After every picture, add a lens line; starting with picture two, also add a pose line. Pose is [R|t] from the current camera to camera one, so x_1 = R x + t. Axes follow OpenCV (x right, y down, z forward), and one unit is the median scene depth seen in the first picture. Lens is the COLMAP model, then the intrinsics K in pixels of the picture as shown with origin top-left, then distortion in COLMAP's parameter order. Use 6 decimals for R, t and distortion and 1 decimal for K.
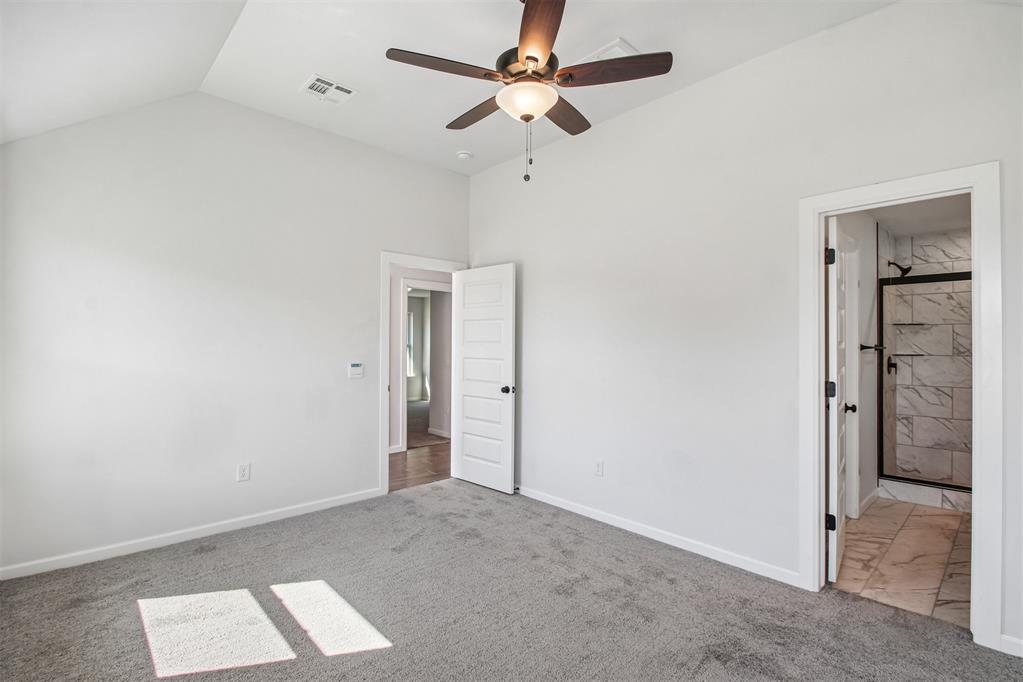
lens RADIAL K [[477.0, 0, 514.2], [0, 477.0, 345.3], [0, 0, 1]] dist [0.007264, -0.004217]
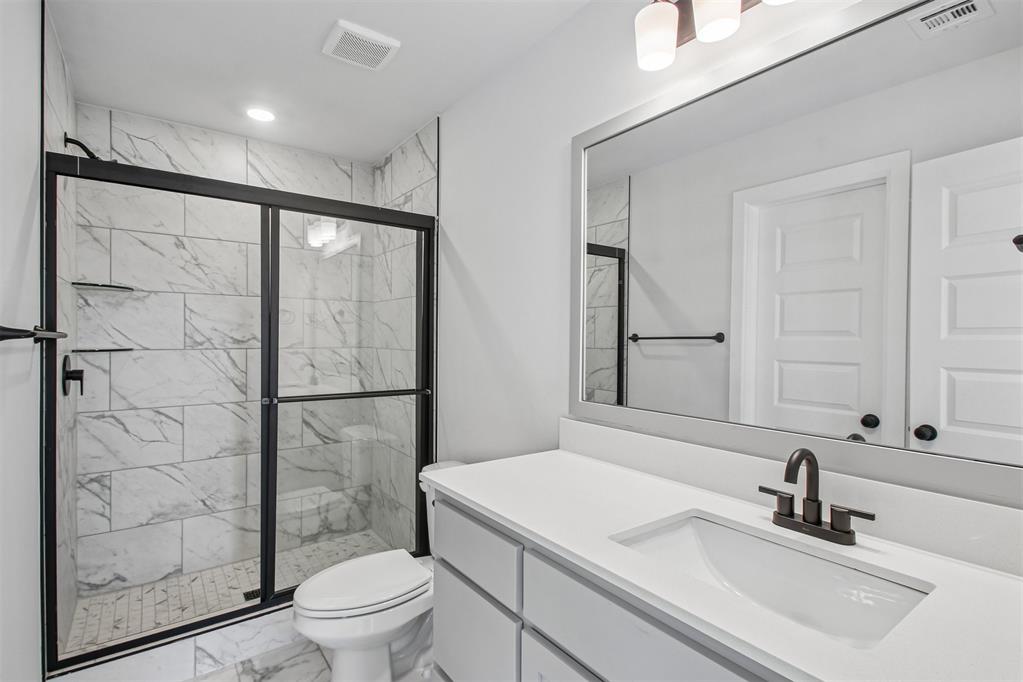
lens RADIAL K [[477.0, 0, 507.6], [0, 477.0, 337.7], [0, 0, 1]] dist [0.007264, -0.004217]
pose [[0.113680, -0.003814, 0.993510, 0.394057], [-0.004472, 0.999981, 0.004351, 0.003946], [-0.993507, -0.004937, 0.113660, 0.546058]]
